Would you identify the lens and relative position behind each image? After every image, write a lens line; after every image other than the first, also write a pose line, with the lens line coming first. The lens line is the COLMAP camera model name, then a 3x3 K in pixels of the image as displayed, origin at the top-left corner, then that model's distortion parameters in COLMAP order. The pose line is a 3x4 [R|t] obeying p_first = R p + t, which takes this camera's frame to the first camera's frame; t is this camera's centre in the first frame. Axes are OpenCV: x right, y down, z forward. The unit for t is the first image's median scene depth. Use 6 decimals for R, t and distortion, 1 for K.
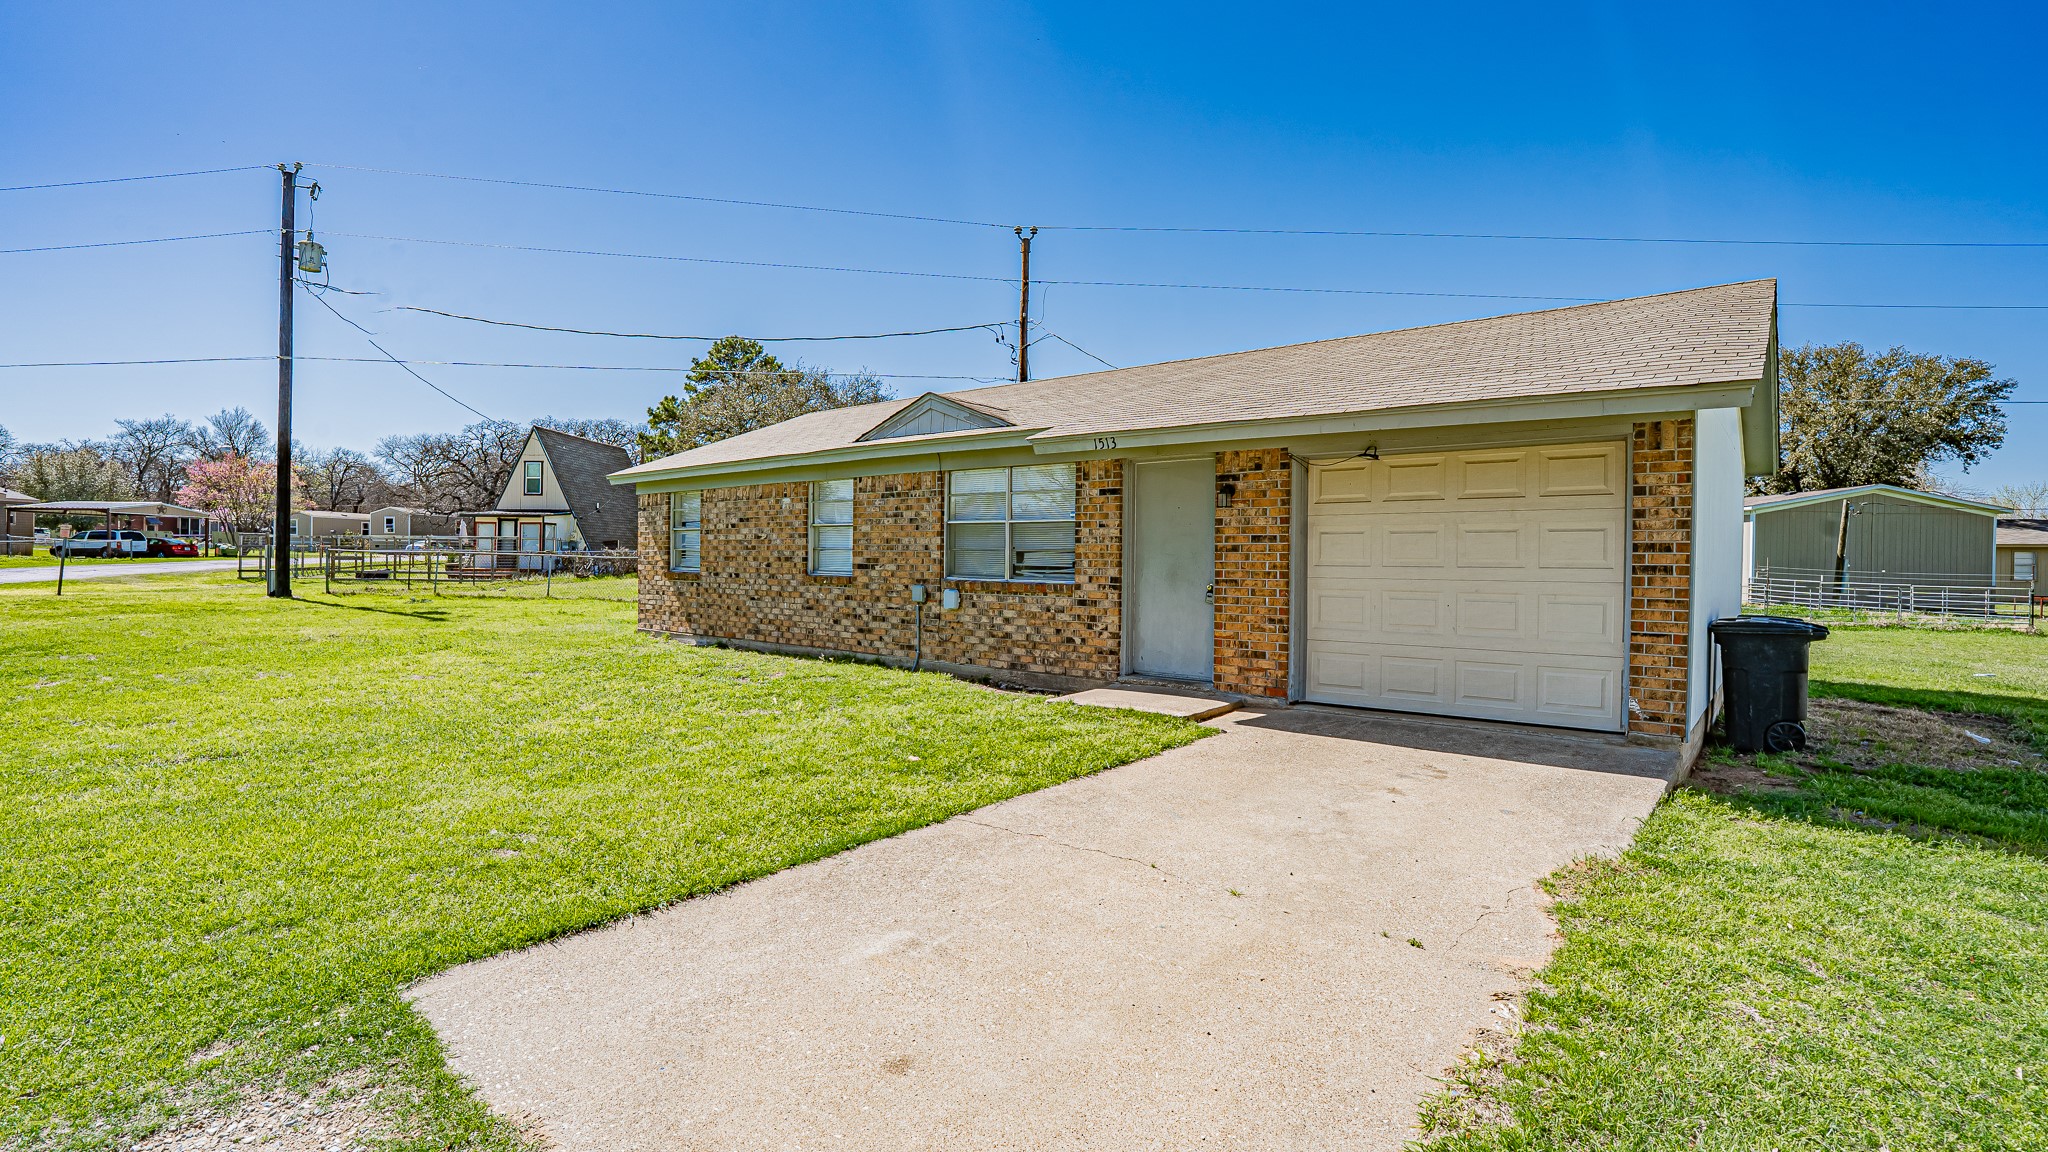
lens RADIAL K [[943.9, 0, 1029.4], [0, 943.9, 569.5], [0, 0, 1]] dist [-0.071295, 0.027367]
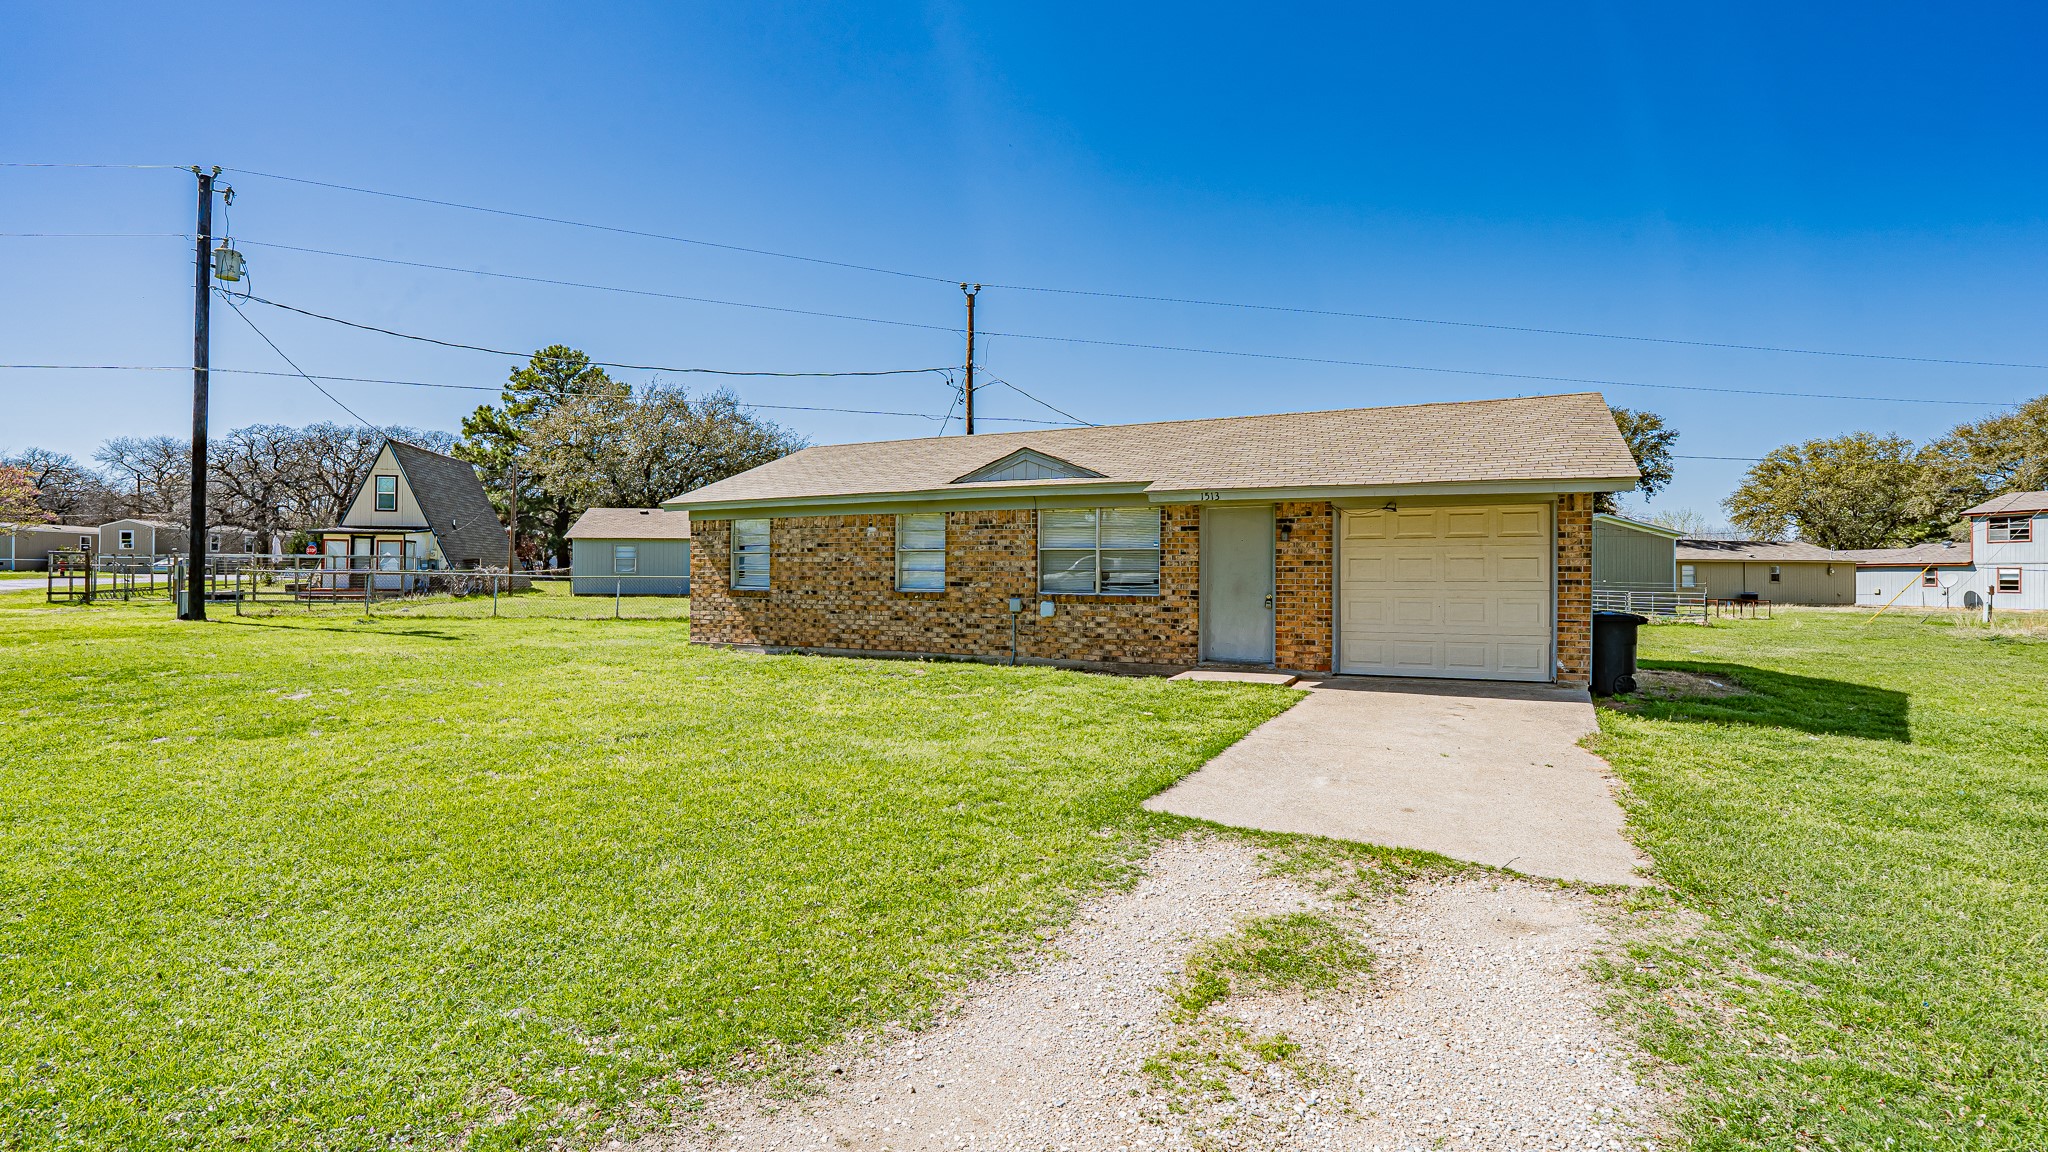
lens RADIAL K [[943.9, 0, 1029.4], [0, 943.9, 569.5], [0, 0, 1]] dist [-0.071295, 0.027367]
pose [[0.974888, -0.004228, 0.222658, -0.341060], [0.007787, 0.999856, -0.015108, -0.002814], [-0.222562, 0.016462, 0.974780, -0.219117]]
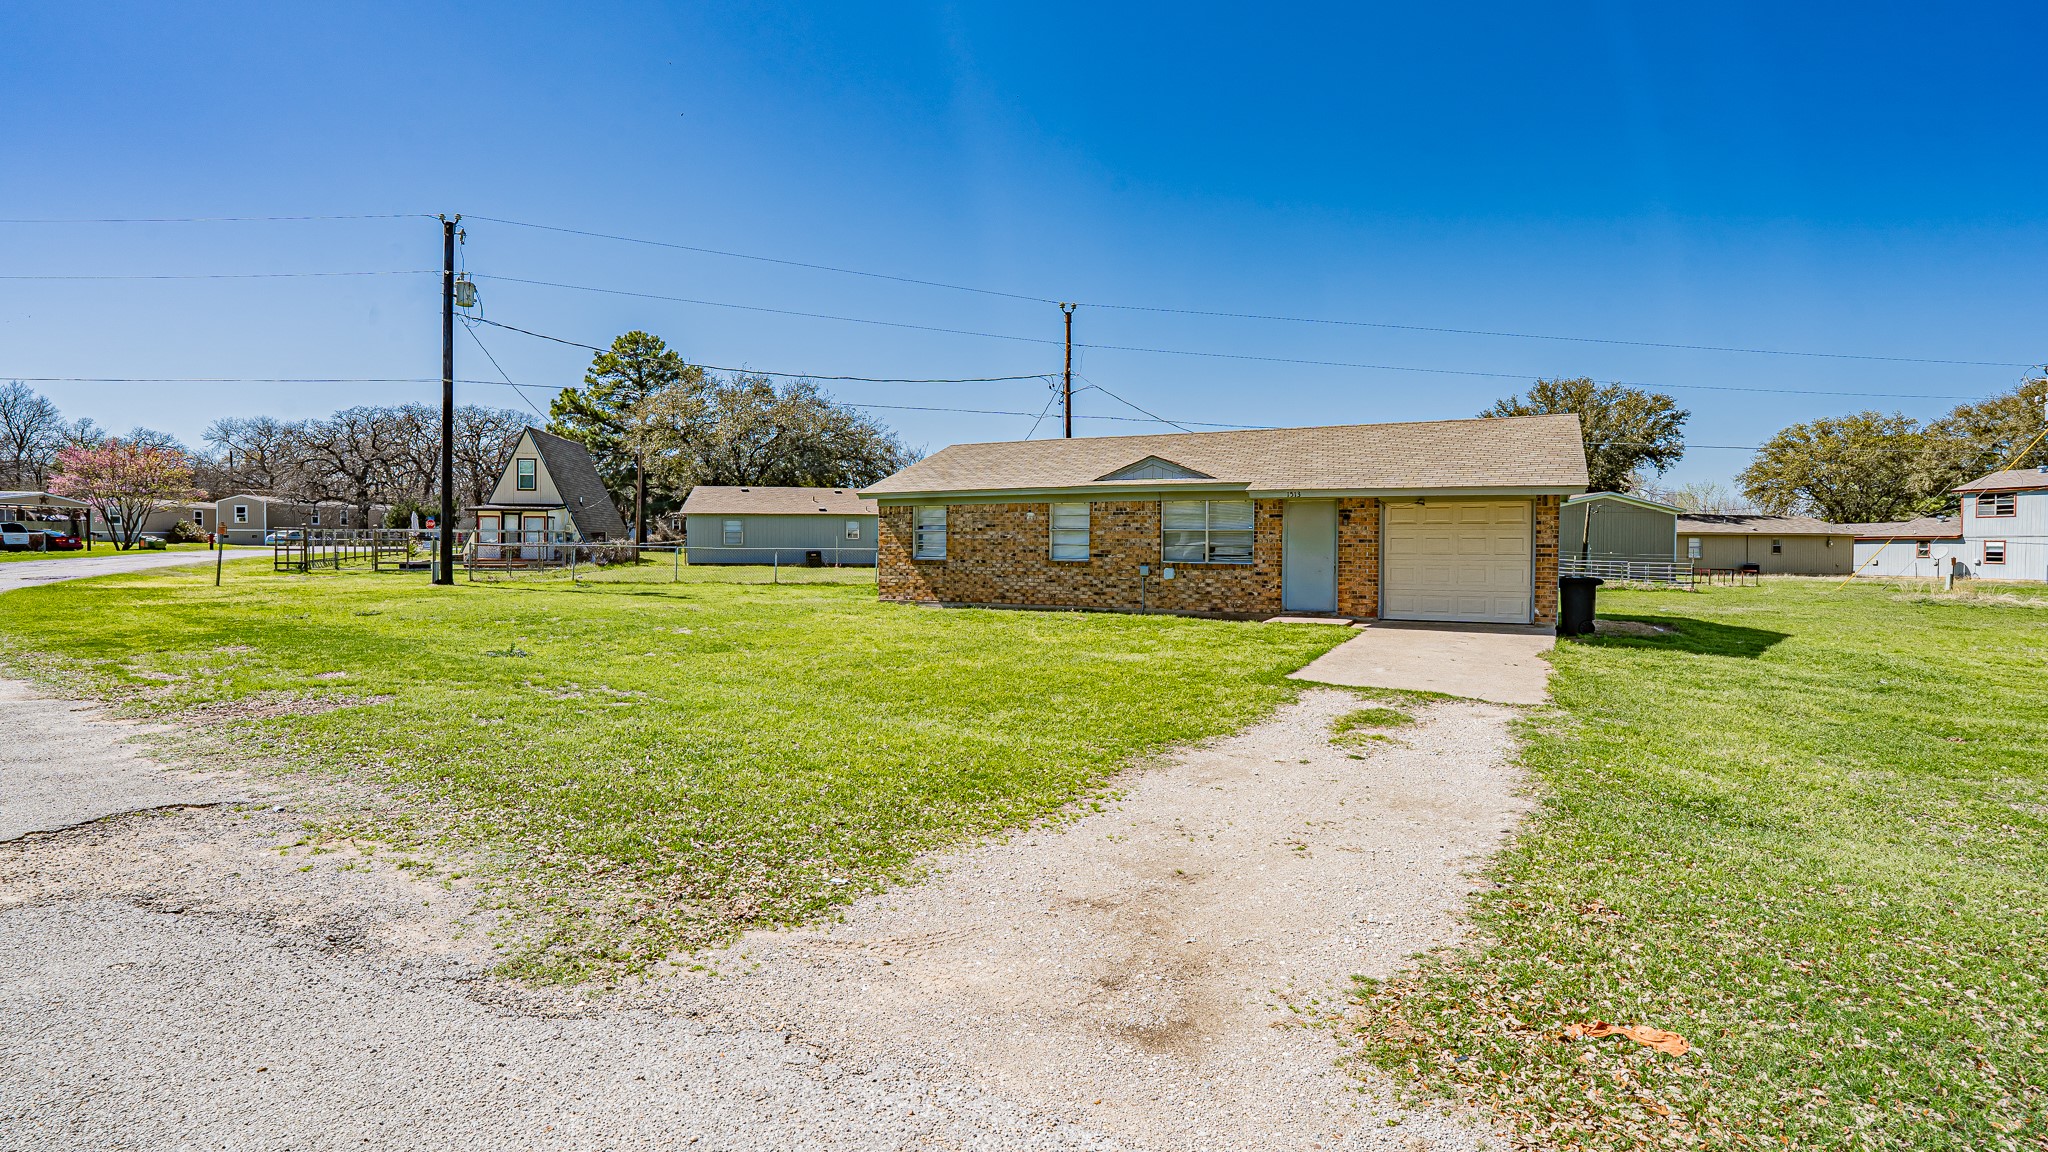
lens RADIAL K [[945.6, 0, 1034.2], [0, 945.6, 561.6], [0, 0, 1]] dist [-0.075116, 0.030488]
pose [[0.979144, -0.008970, 0.202970, -0.598170], [0.007411, 0.999937, 0.008440, -0.006763], [-0.203033, -0.006760, 0.979148, -0.593134]]
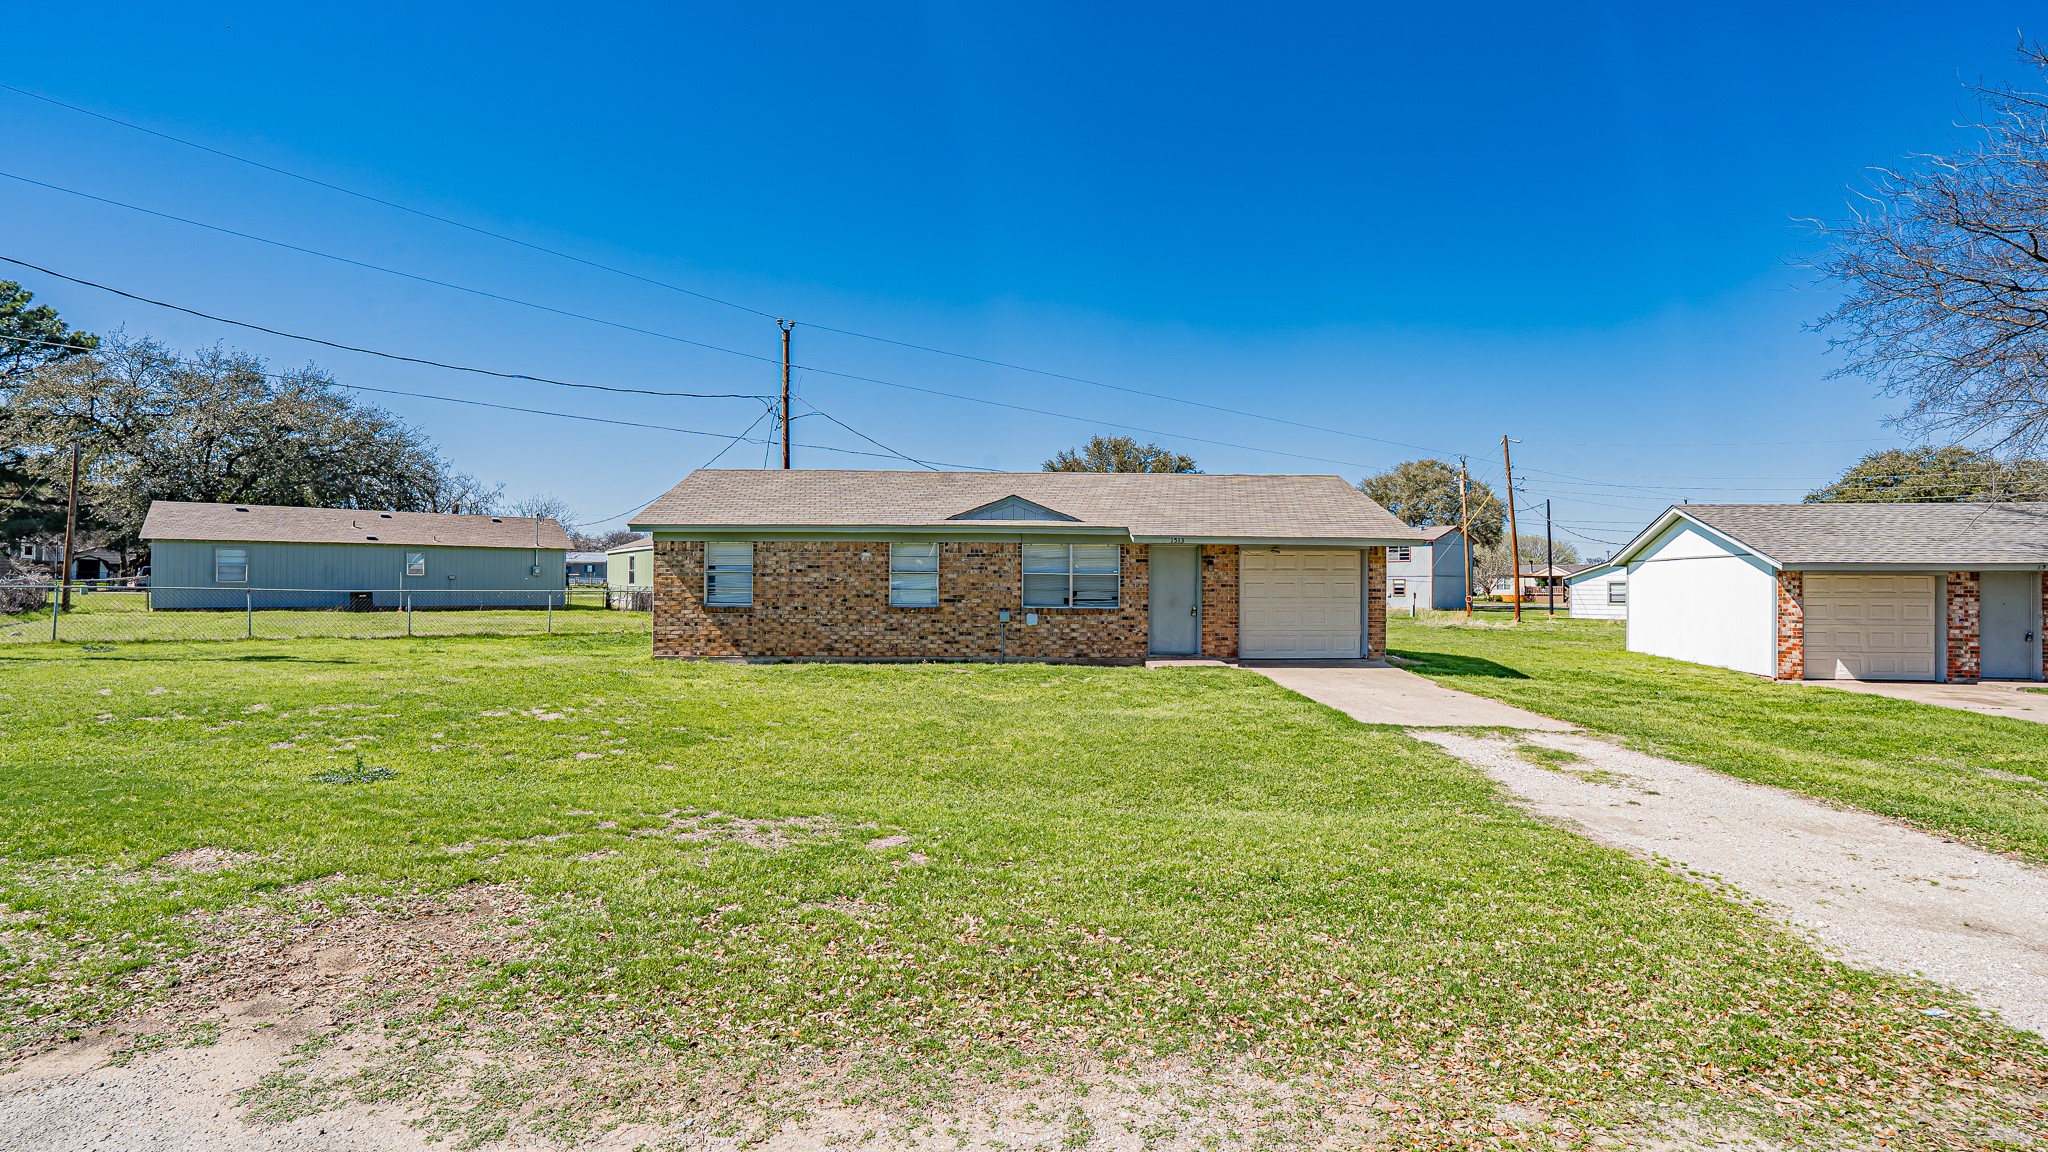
lens RADIAL K [[943.9, 0, 1029.4], [0, 943.9, 569.5], [0, 0, 1]] dist [-0.071295, 0.027367]
pose [[0.746690, 0.003812, 0.665162, -1.051304], [0.009216, 0.999828, -0.016075, -0.026619], [-0.665109, 0.018133, 0.746526, -0.228211]]
